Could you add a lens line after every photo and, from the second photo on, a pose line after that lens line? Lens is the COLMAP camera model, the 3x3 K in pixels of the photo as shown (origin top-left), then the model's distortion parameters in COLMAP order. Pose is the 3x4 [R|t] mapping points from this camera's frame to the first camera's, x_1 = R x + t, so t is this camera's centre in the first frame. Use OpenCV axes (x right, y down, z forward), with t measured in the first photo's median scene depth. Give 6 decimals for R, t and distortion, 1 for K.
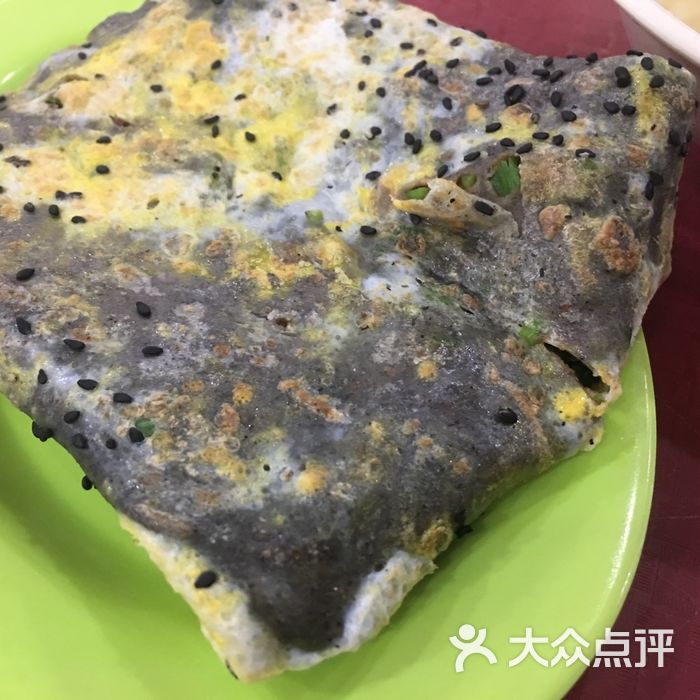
lens RADIAL K [[856.5, 0, 348.4], [0, 856.5, 349.8], [0, 0, 1]] dist [0.033742, 0.000000]
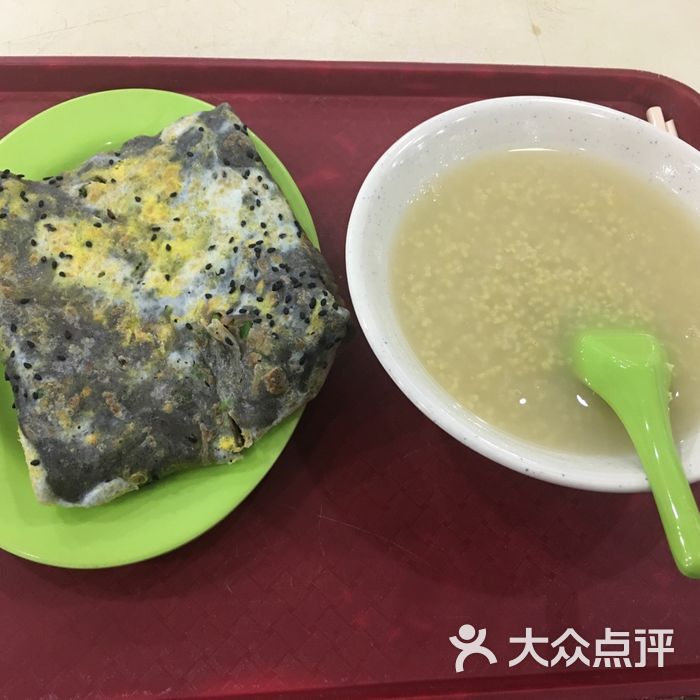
lens RADIAL K [[856.5, 0, 351.3], [0, 856.5, 350.5], [0, 0, 1]] dist [0.033742, 0.000000]
pose [[0.937456, 0.334036, -0.097963, 0.648513], [-0.316960, 0.935435, 0.156516, -0.565555], [0.143920, -0.115677, 0.982805, -1.028472]]
